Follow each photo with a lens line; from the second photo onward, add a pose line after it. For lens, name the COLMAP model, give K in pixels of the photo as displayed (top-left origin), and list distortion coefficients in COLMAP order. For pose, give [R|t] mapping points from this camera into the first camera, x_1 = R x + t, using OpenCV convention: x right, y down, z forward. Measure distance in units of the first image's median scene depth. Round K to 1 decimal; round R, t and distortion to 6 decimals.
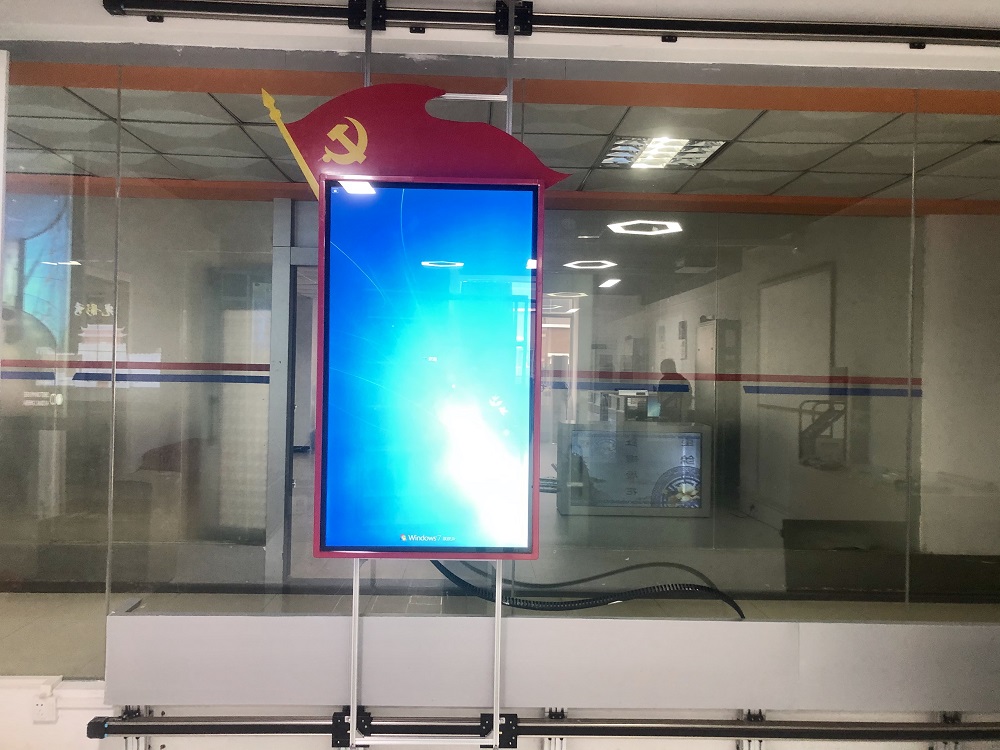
lens RADIAL K [[768.9, 0, 487.4], [0, 768.9, 369.5], [0, 0, 1]] dist [0.005534, -0.010390]
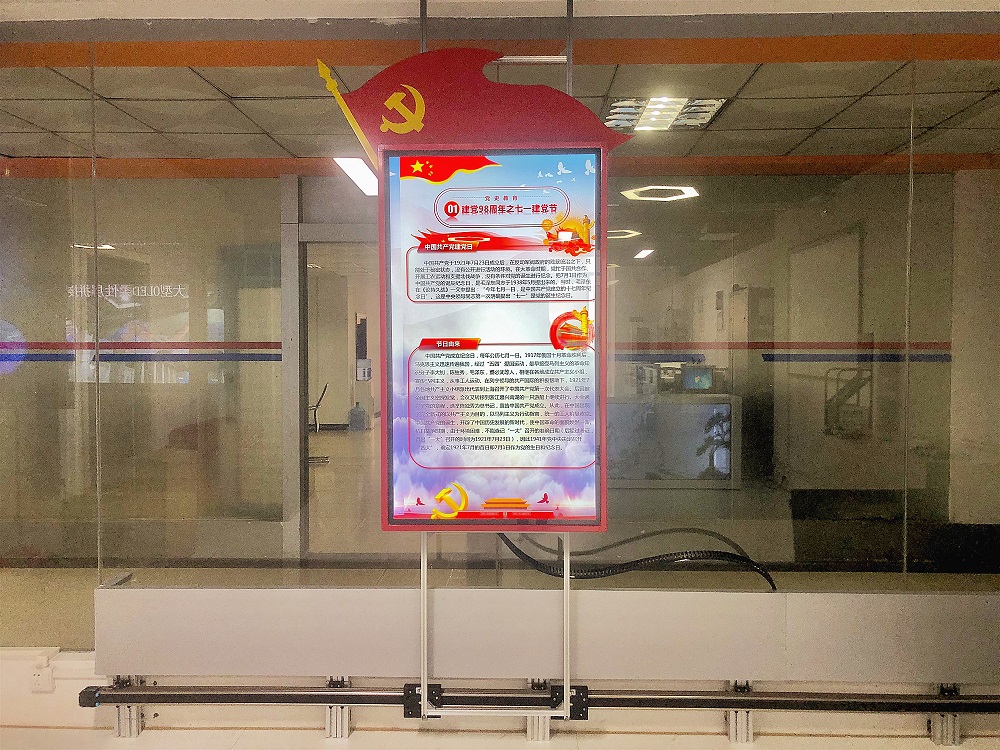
lens RADIAL K [[770.6, 0, 500.0], [0, 770.6, 375.0], [0, 0, 1]] dist [0.007812, -0.009854]
pose [[0.998488, -0.018143, -0.051883, 0.057127], [0.020121, 0.999080, 0.037867, 0.004648], [0.051148, -0.038854, 0.997935, 0.008979]]
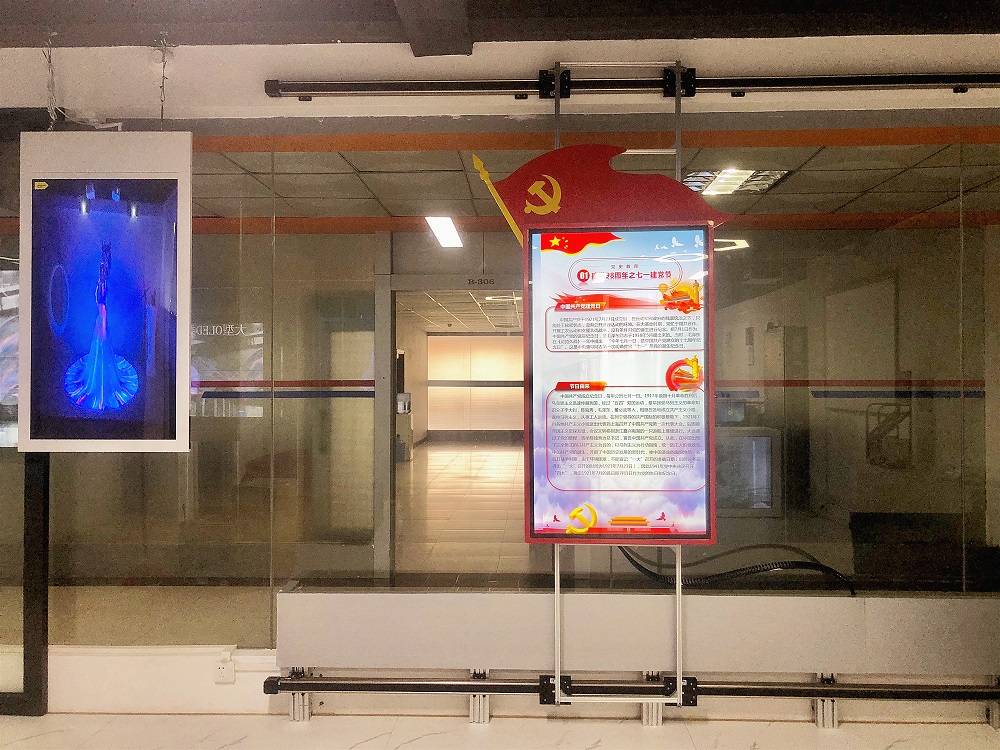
lens RADIAL K [[770.6, 0, 500.0], [0, 770.6, 375.0], [0, 0, 1]] dist [0.007812, -0.009854]
pose [[0.997790, -0.021673, -0.062809, -0.034133], [0.021422, 0.999760, -0.004669, -0.005638], [0.062895, 0.003313, 0.998015, -0.107305]]
